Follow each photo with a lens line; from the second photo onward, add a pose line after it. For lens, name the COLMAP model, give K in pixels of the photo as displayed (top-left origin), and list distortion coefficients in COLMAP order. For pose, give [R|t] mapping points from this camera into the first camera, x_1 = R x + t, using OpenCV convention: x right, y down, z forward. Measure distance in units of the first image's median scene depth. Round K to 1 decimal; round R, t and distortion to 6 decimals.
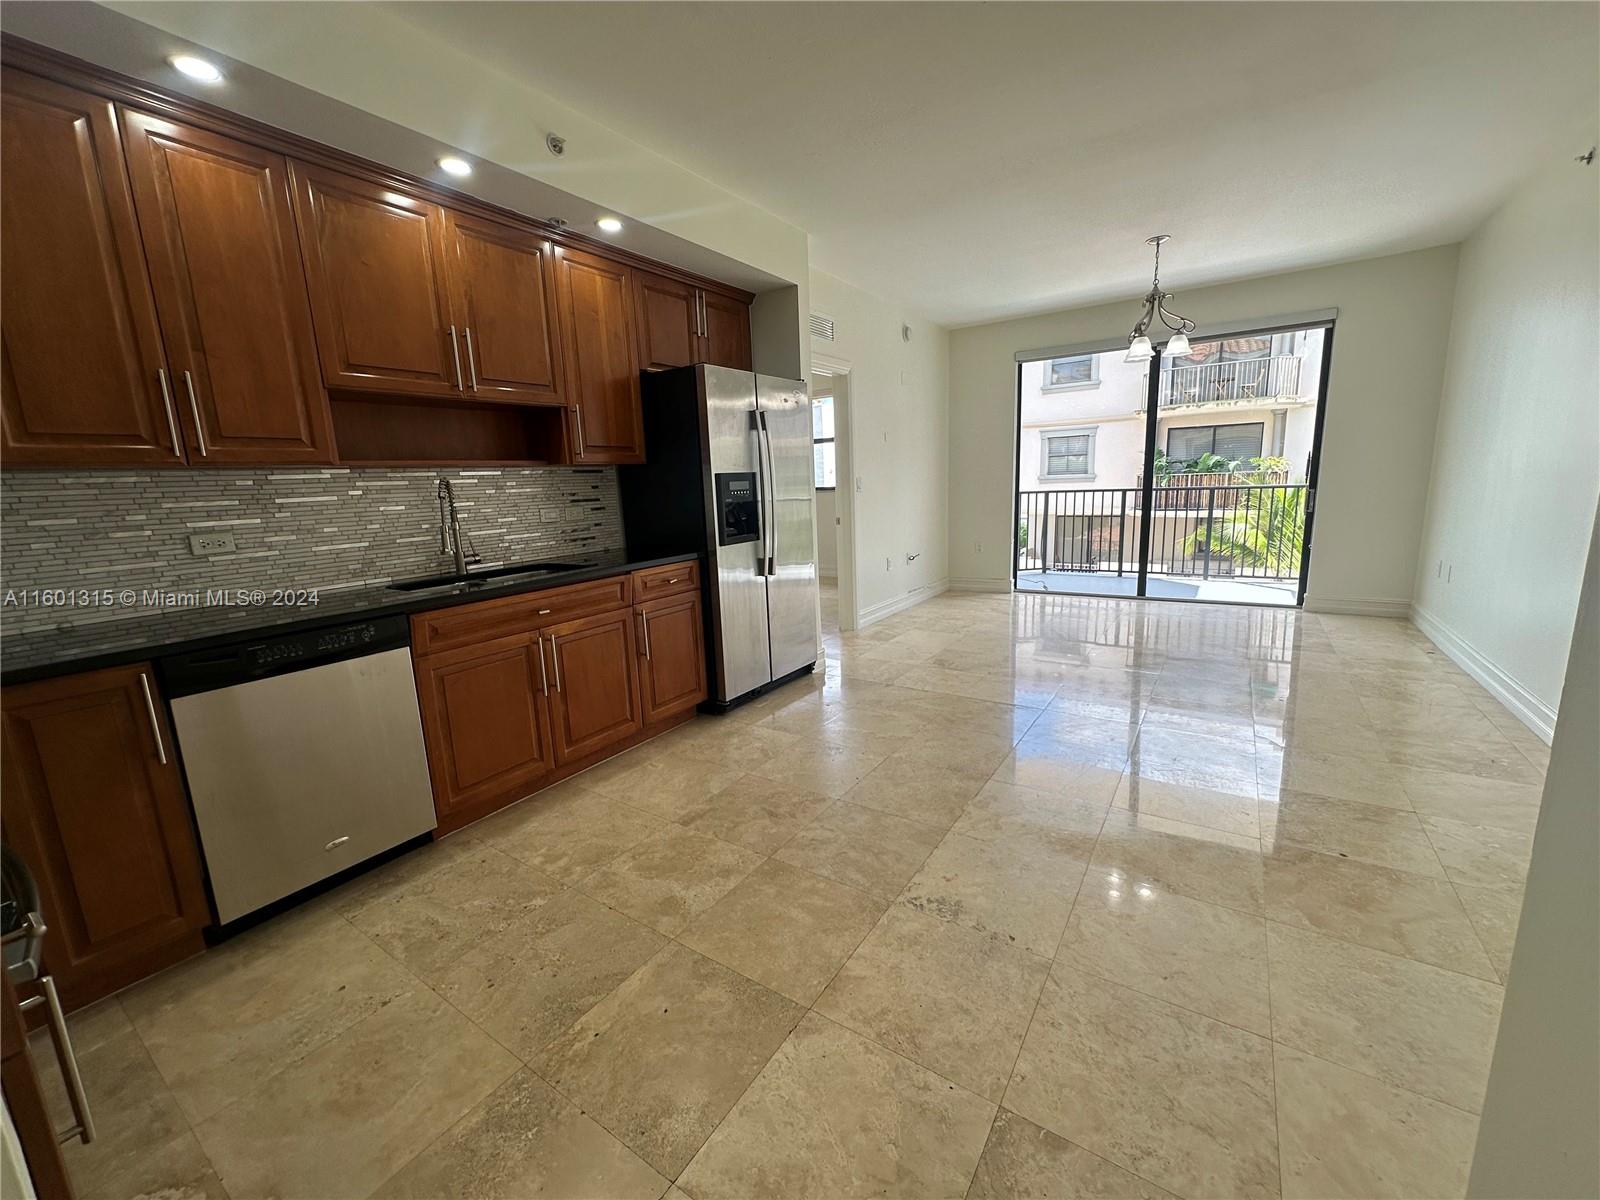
lens RADIAL K [[636.4, 0, 798.9], [0, 636.4, 595.5], [0, 0, 1]] dist [-0.002315, 0.000262]
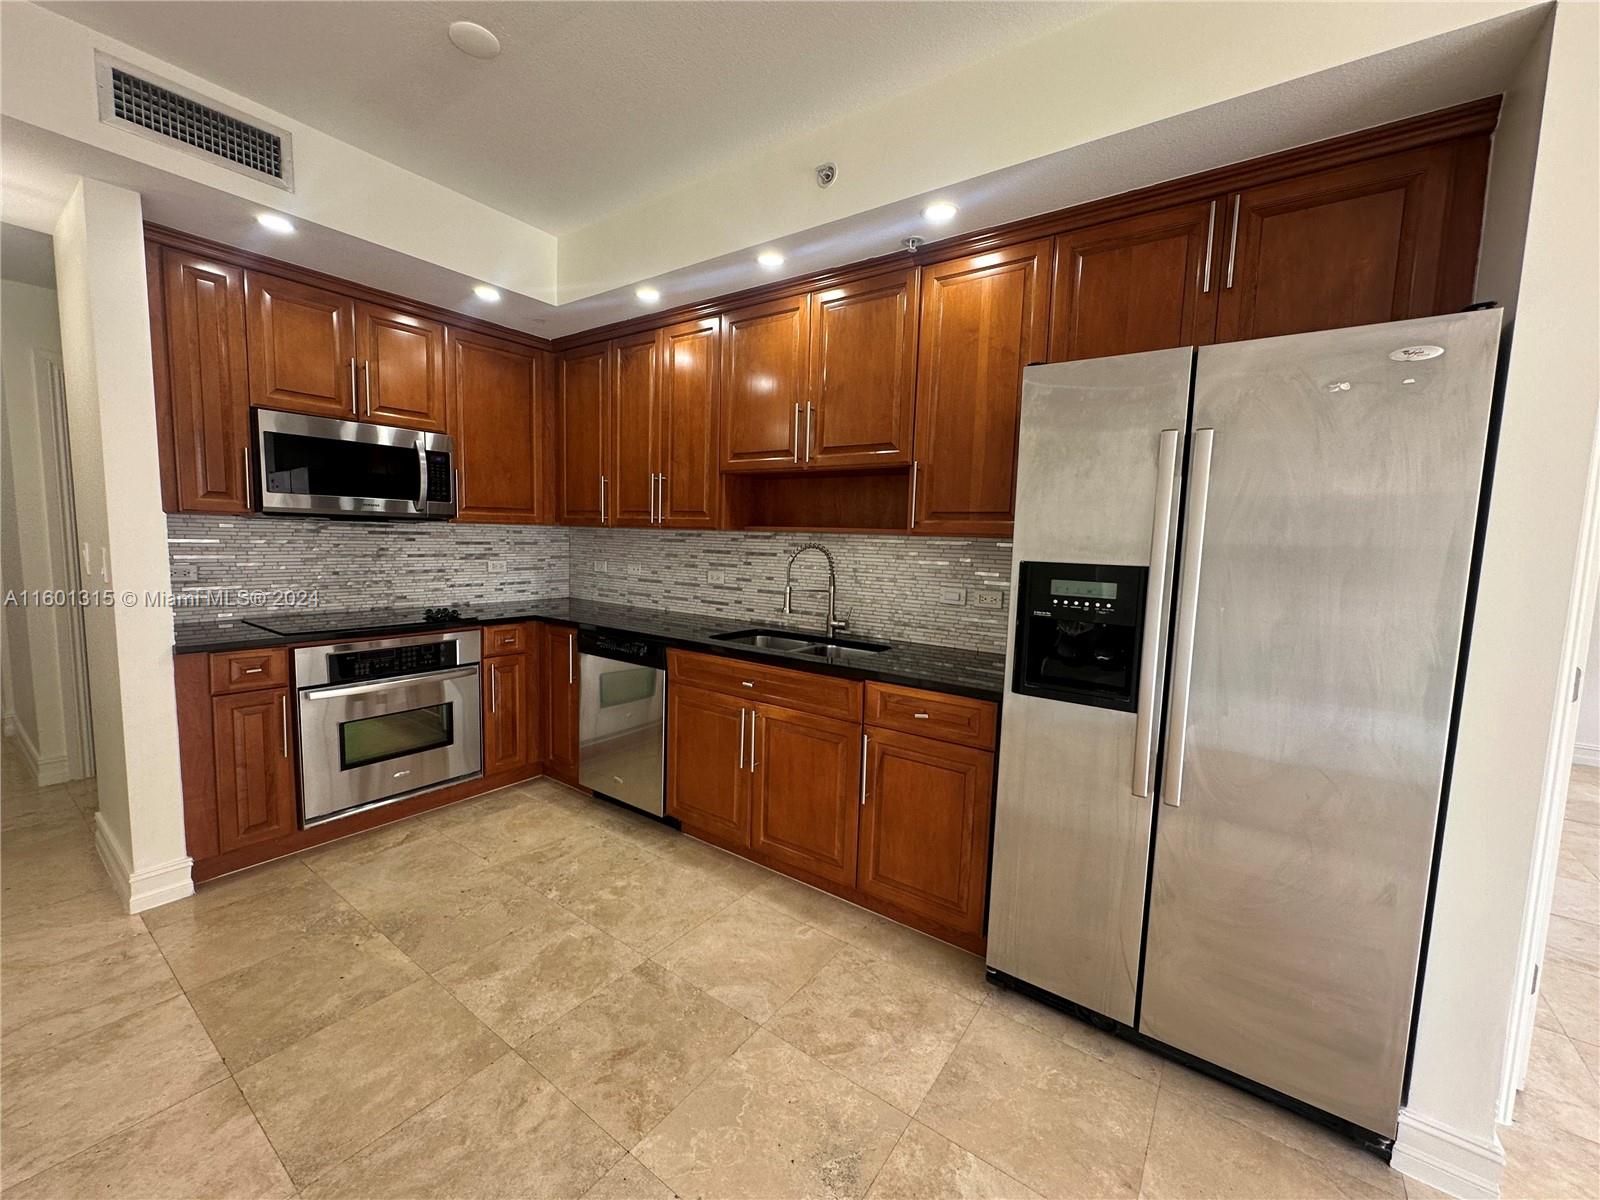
lens RADIAL K [[636.4, 0, 798.2], [0, 636.4, 598.4], [0, 0, 1]] dist [-0.002315, 0.000262]
pose [[-0.032651, 0.134493, -0.990376, 0.617004], [-0.207245, 0.968457, 0.138349, -0.287445], [0.977744, 0.209768, -0.003749, 1.200087]]
